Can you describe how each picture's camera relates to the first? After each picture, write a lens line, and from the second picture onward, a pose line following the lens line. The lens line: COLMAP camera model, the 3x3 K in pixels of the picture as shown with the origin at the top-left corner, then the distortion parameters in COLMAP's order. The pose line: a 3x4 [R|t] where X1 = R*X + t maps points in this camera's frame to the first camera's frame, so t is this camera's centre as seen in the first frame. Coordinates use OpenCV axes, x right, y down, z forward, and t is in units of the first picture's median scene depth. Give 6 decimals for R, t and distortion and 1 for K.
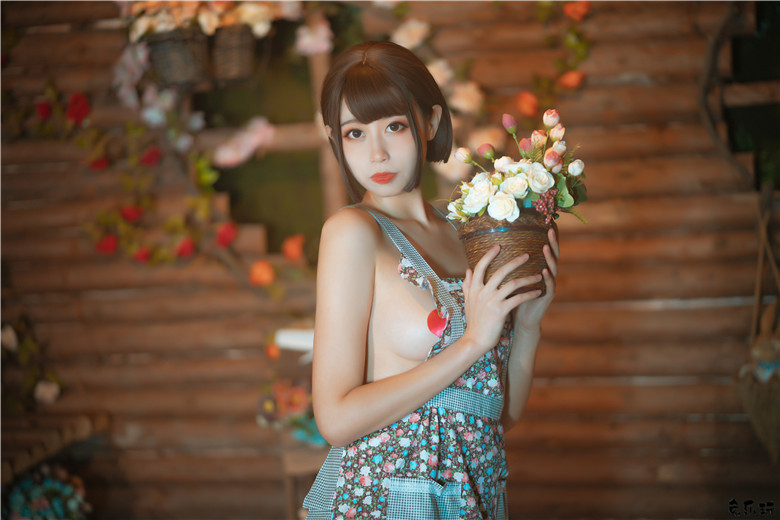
lens RADIAL K [[1812.5, 0, 386.4], [0, 1812.5, 265.9], [0, 0, 1]] dist [0.050971, 0.000000]
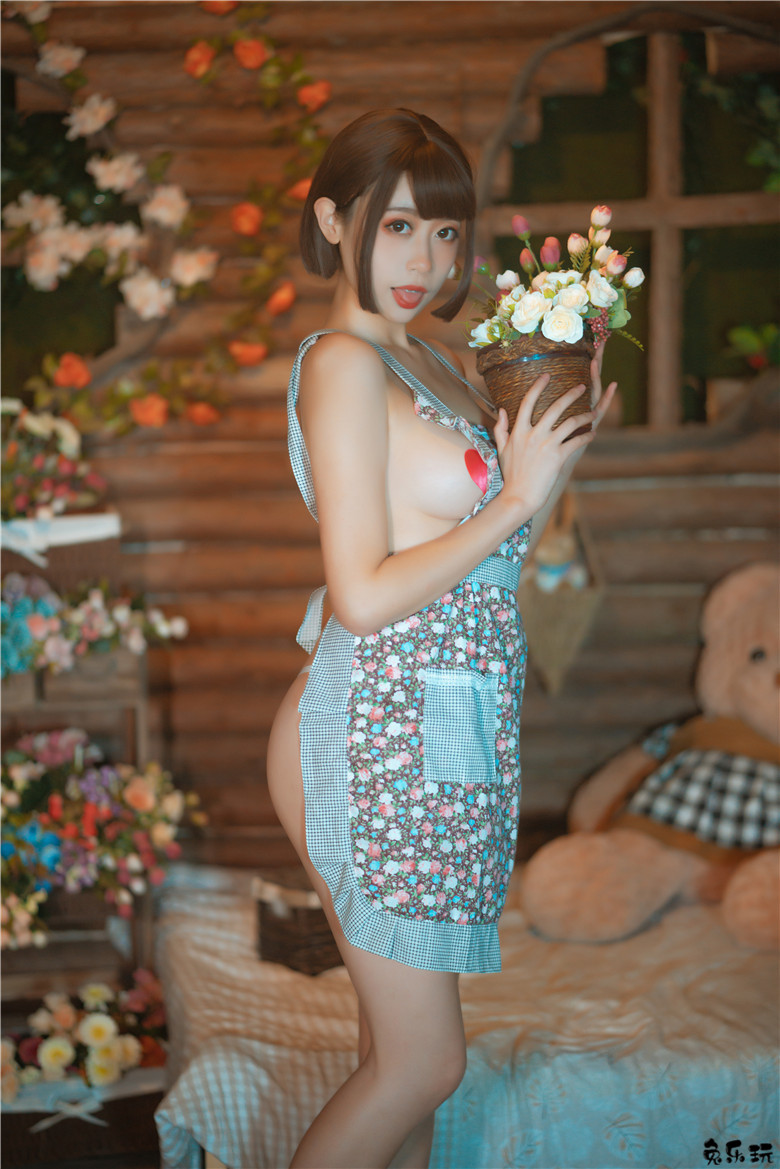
lens RADIAL K [[2716.5, 0, 394.6], [0, 2716.5, 587.7], [0, 0, 1]] dist [0.050971, 0.000000]
pose [[0.935116, -0.000982, 0.354342, -0.282124], [-0.010631, 0.999468, 0.030826, 0.028878], [-0.354183, -0.032593, 0.934608, -0.073141]]
